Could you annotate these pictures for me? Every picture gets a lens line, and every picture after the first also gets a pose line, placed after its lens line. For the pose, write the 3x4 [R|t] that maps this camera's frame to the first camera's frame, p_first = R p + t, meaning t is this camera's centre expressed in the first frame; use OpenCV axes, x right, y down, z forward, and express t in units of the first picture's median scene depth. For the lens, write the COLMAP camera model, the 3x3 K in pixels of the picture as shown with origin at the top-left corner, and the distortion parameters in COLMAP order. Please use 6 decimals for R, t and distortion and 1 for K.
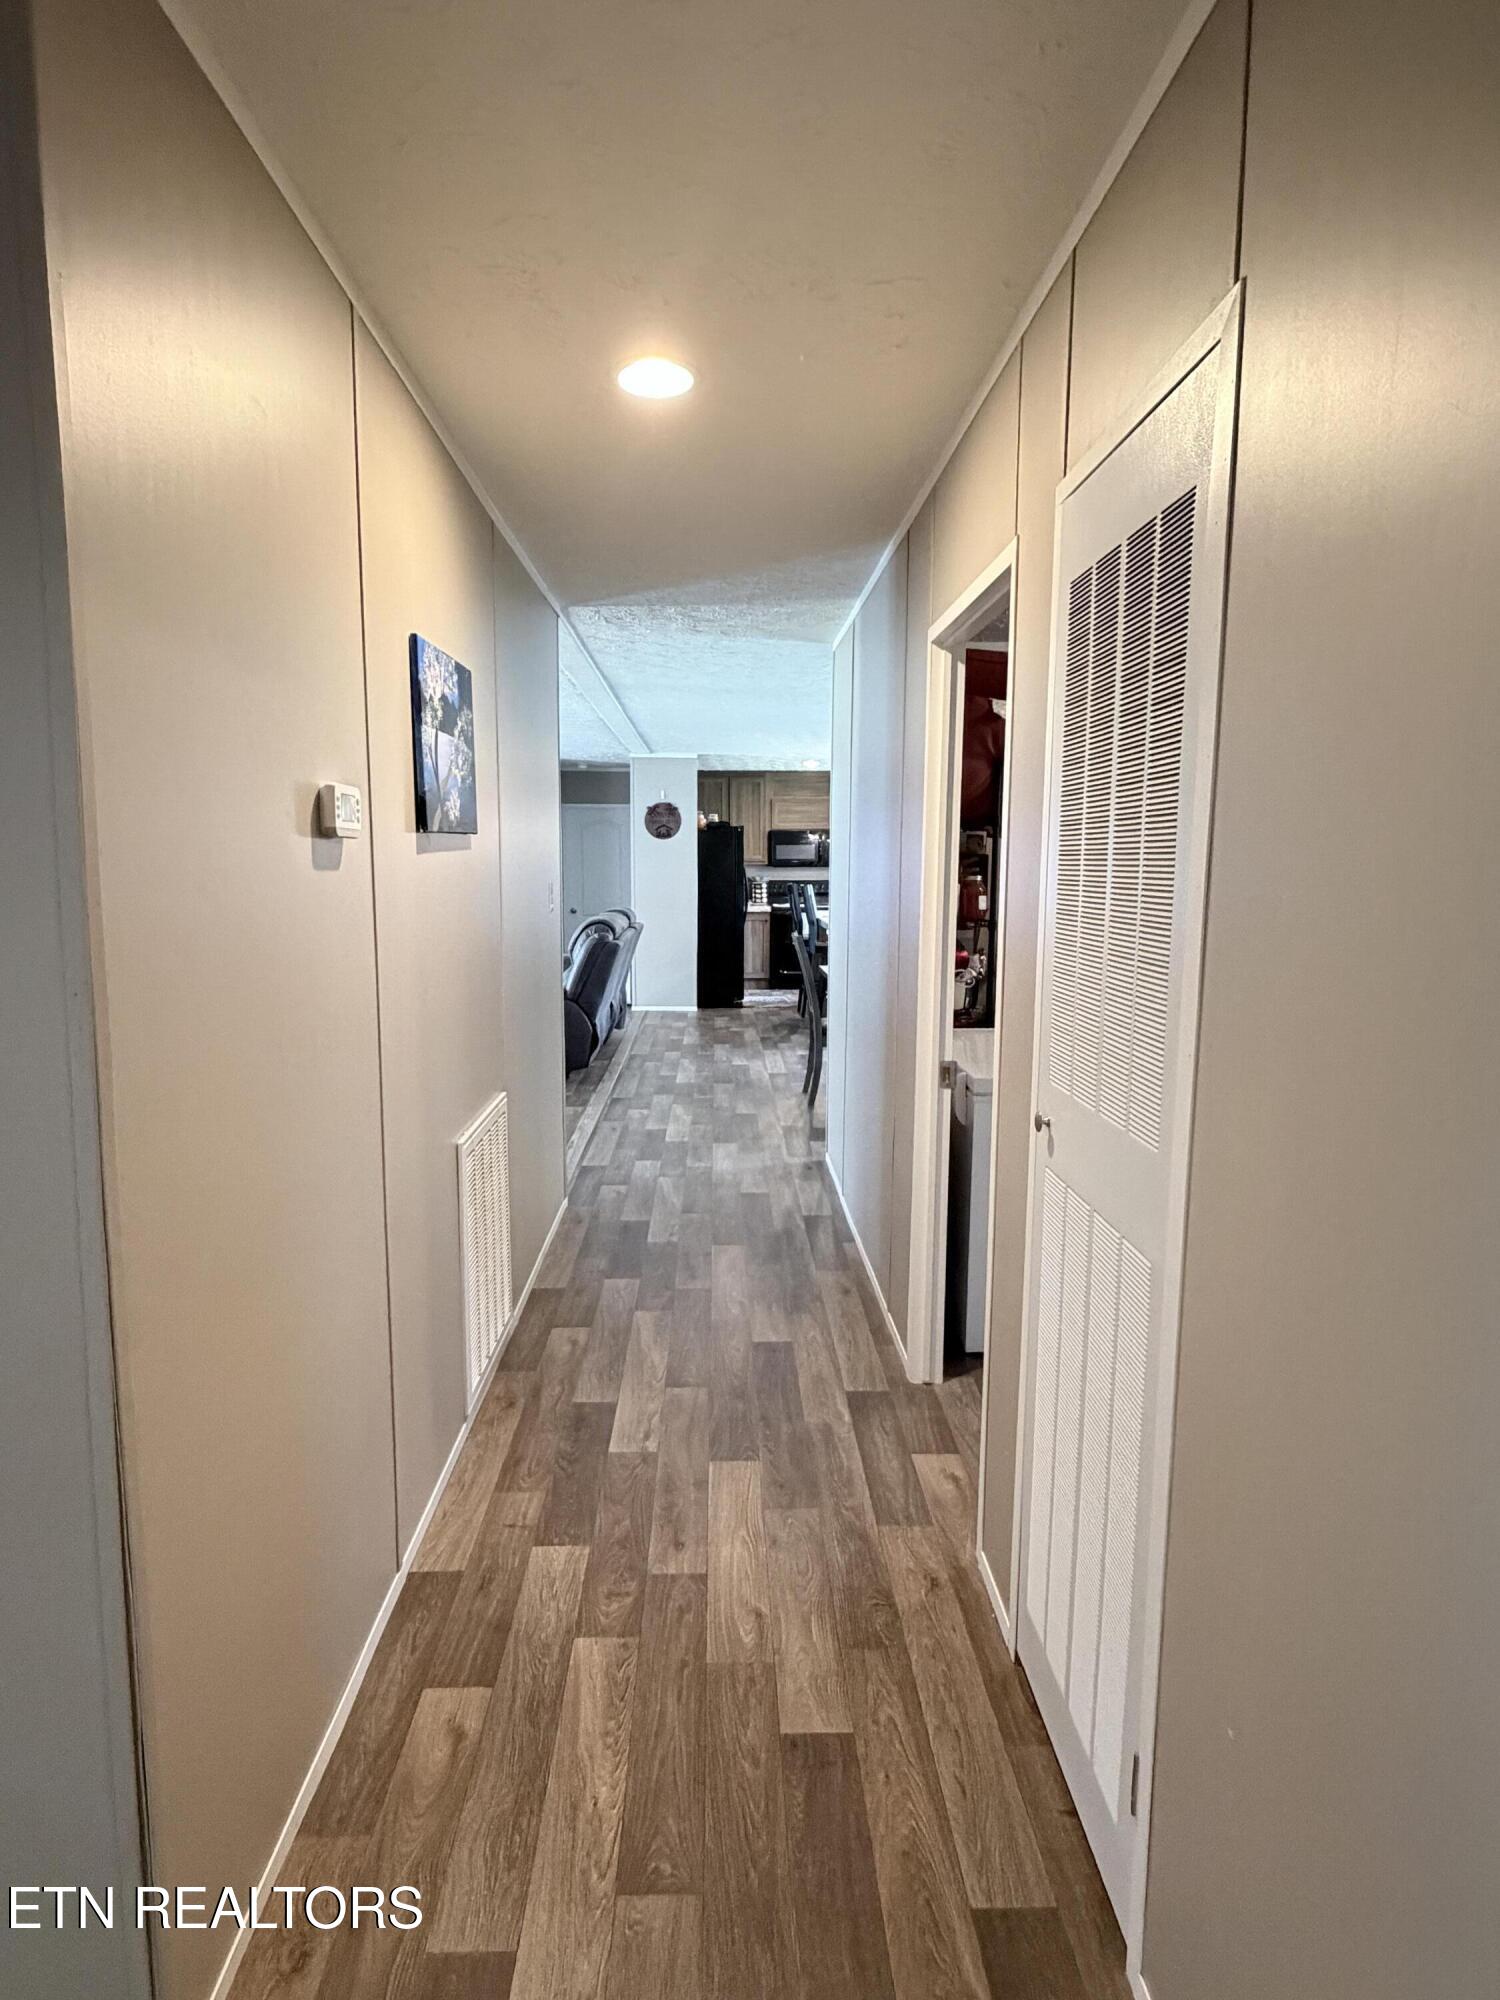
lens RADIAL K [[1091.6, 0, 755.8], [0, 1091.6, 1006.5], [0, 0, 1]] dist [-0.000333, 0.001179]
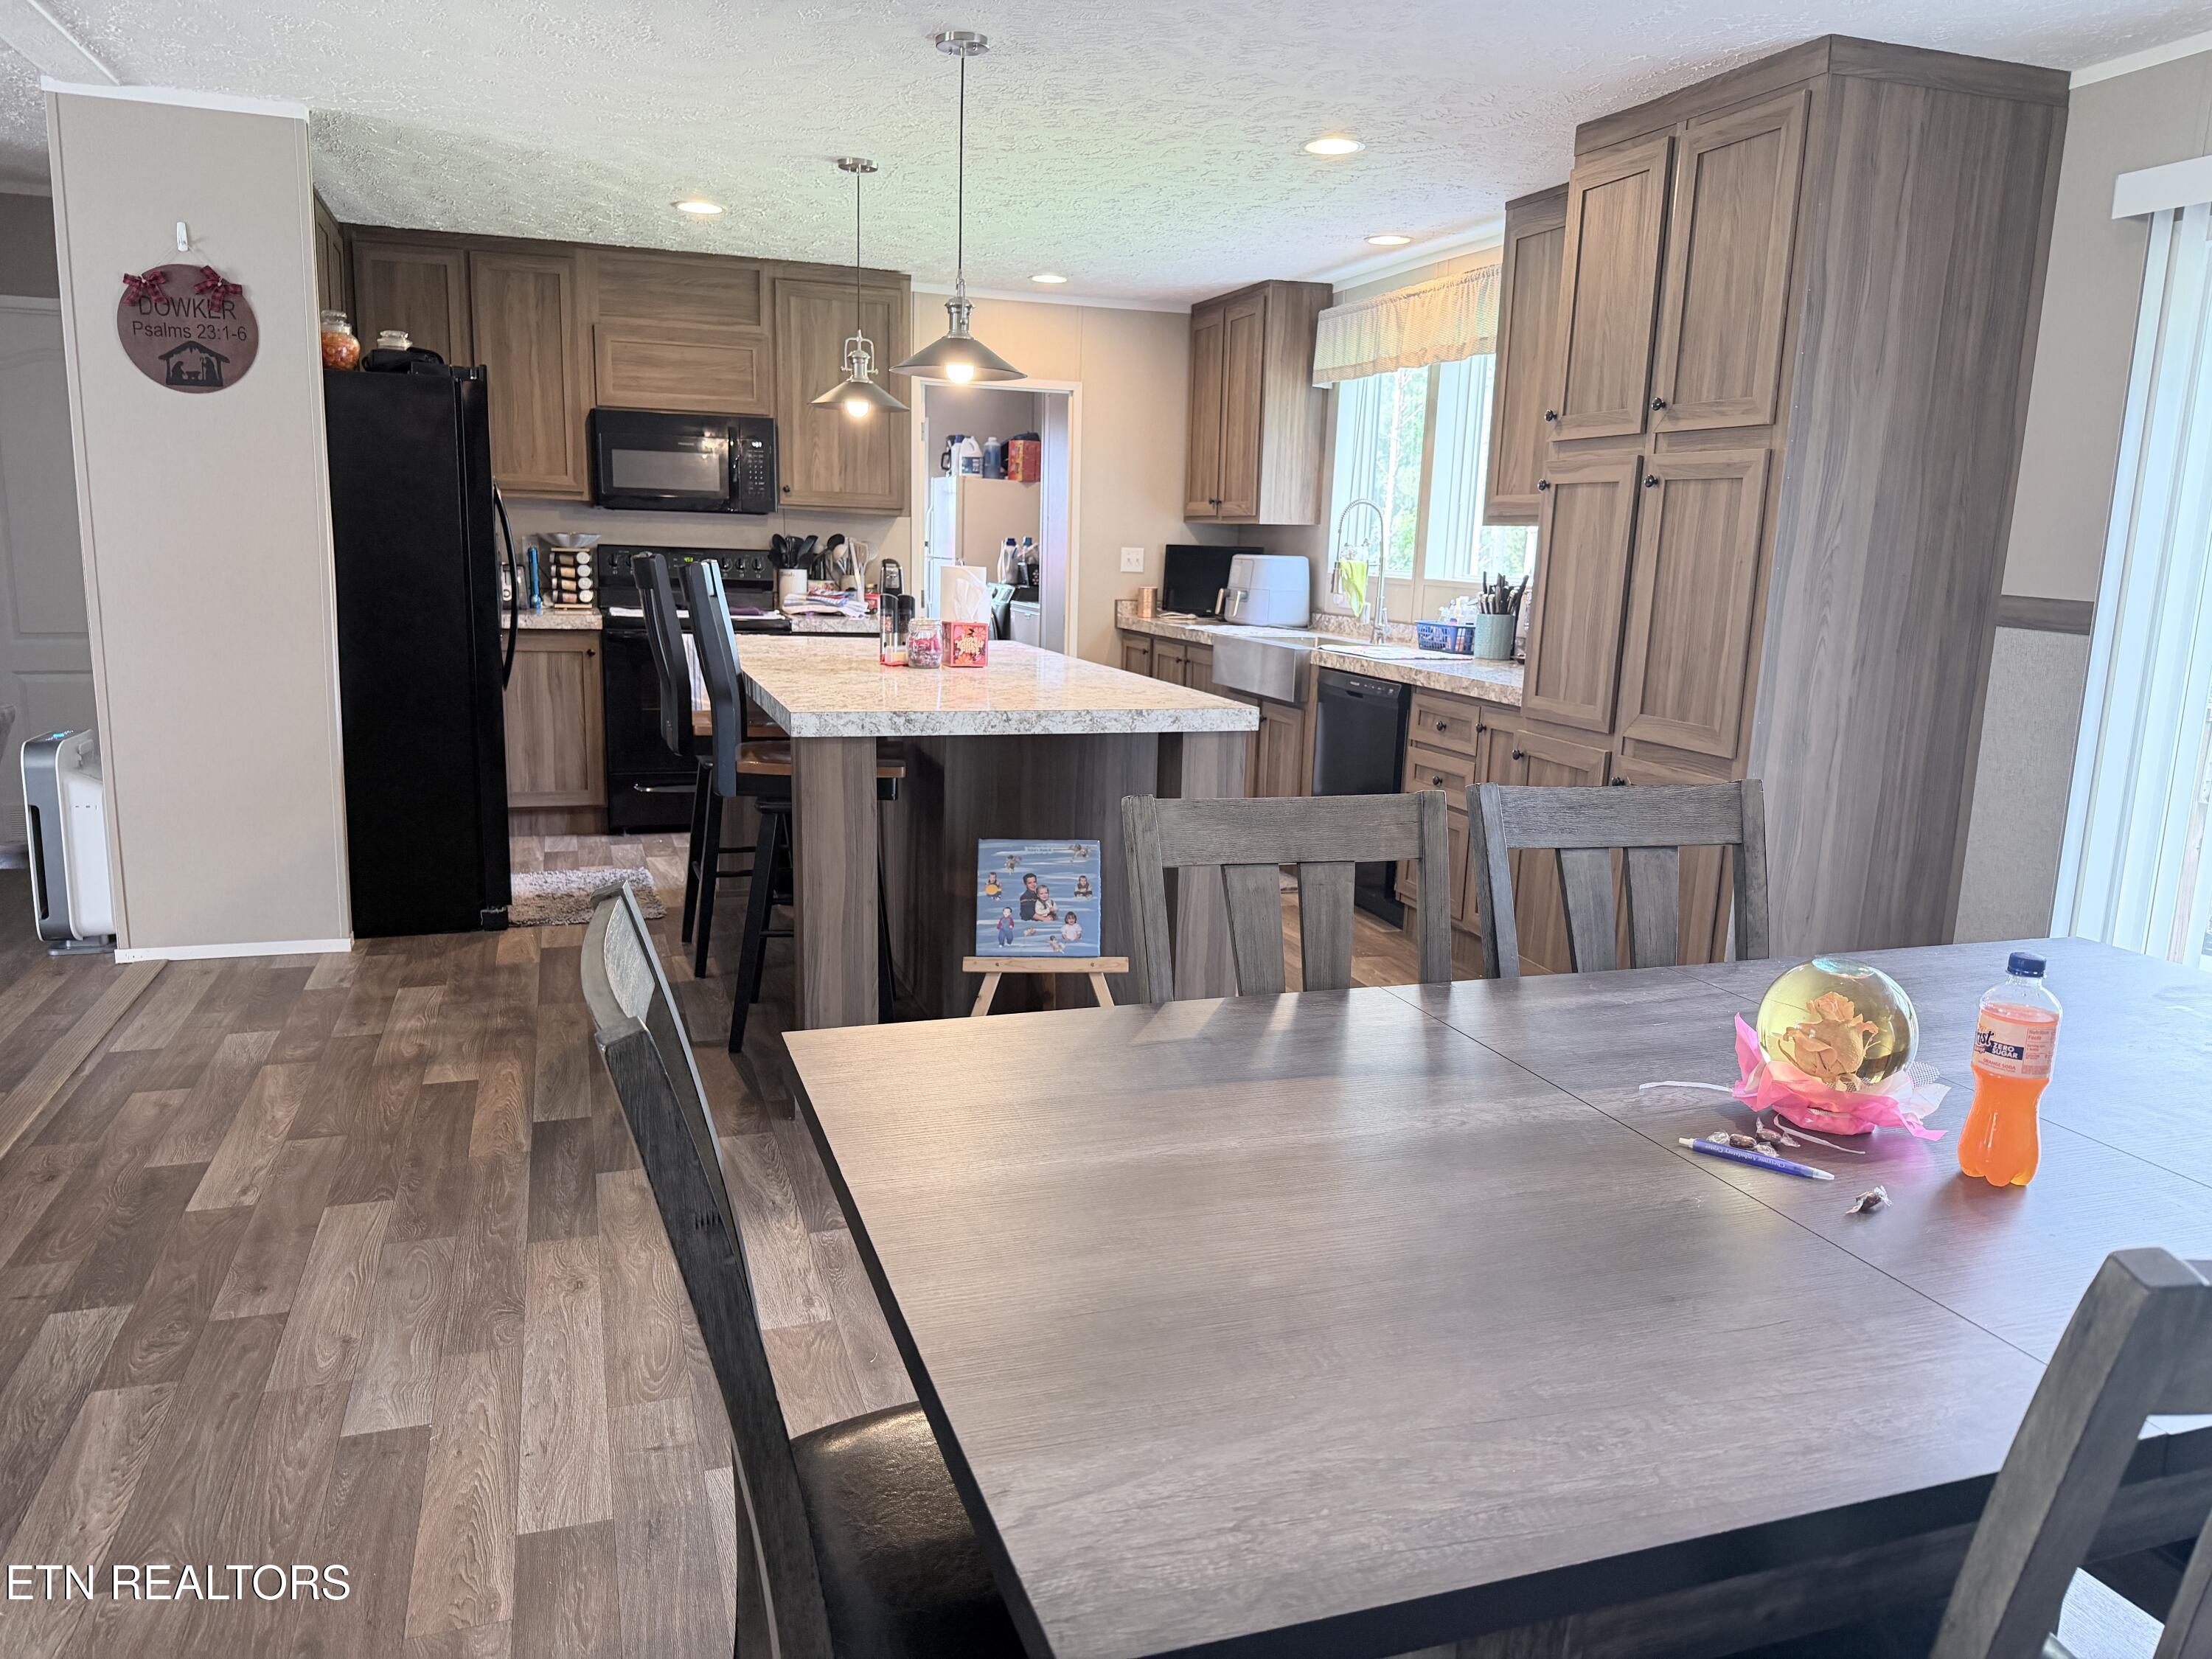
lens RADIAL K [[1566.6, 0, 1112.9], [0, 1566.6, 825.7], [0, 0, 1]] dist [0.009935, -0.020078]
pose [[0.954864, -0.026461, 0.295862, 0.021195], [0.009744, 0.998279, 0.057836, -0.050788], [-0.296883, -0.052343, 0.953478, 0.450627]]
